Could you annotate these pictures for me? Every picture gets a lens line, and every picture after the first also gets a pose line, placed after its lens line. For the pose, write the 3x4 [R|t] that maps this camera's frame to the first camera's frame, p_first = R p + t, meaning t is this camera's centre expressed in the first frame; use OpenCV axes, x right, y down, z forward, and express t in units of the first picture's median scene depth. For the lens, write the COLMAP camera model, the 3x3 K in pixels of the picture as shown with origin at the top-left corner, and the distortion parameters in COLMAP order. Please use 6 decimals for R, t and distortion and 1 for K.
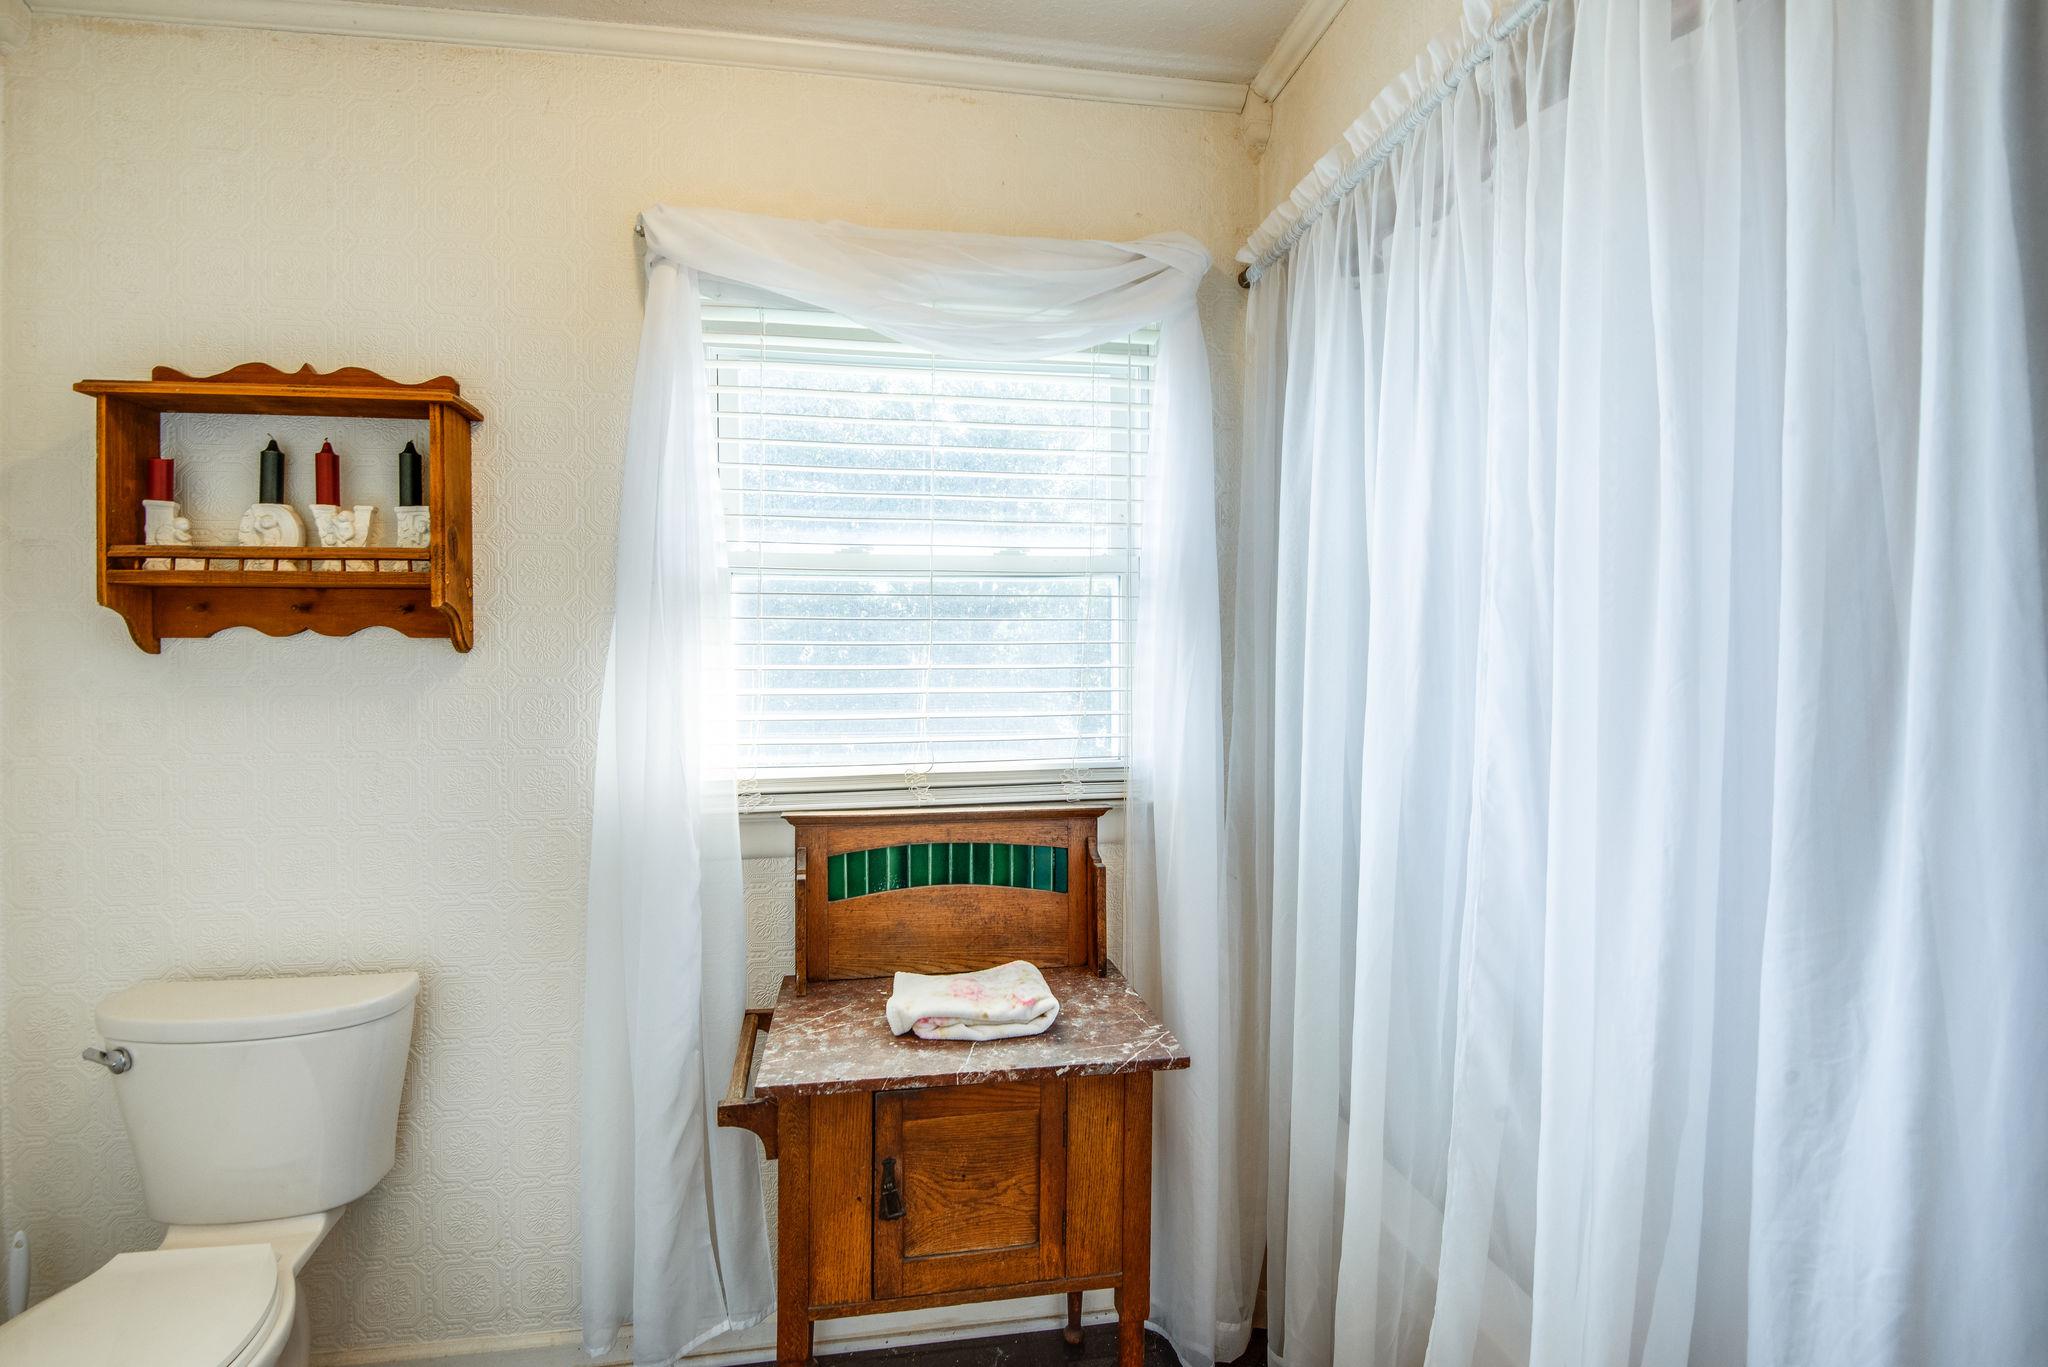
lens RADIAL K [[1009.1, 0, 1034.2], [0, 1009.1, 670.2], [0, 0, 1]] dist [-0.001147, -0.010609]
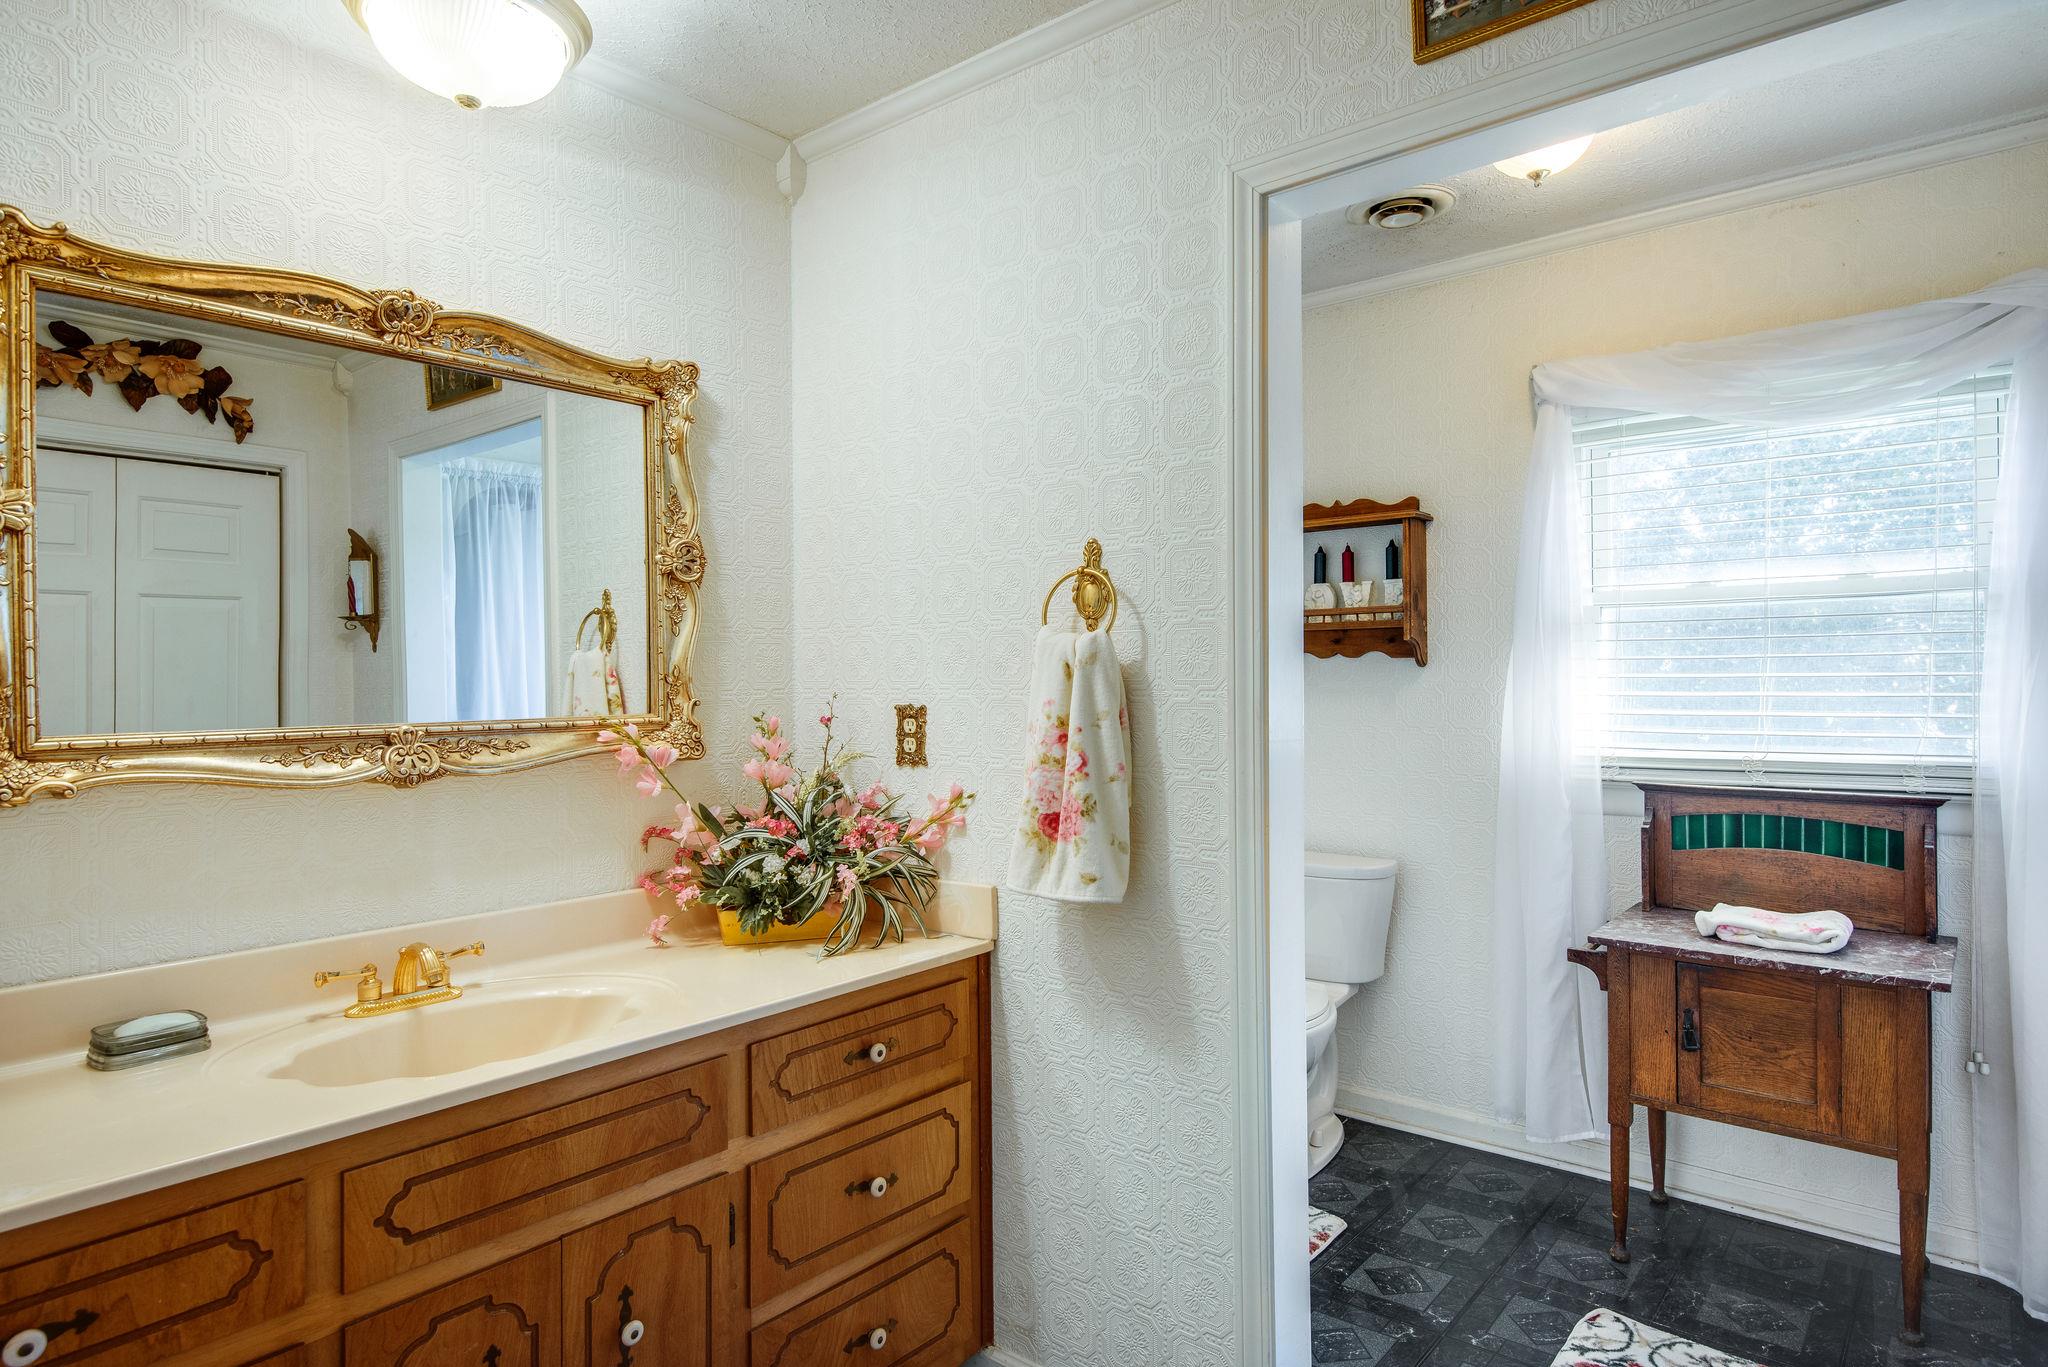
lens RADIAL K [[1142.1, 0, 1027.3], [0, 1142.1, 673.5], [0, 0, 1]] dist [0.005429, -0.004369]
pose [[0.660635, -0.002619, -0.750703, 0.393051], [0.003339, 0.999994, -0.000550, -0.008974], [0.750700, -0.002143, 0.660640, -0.689858]]
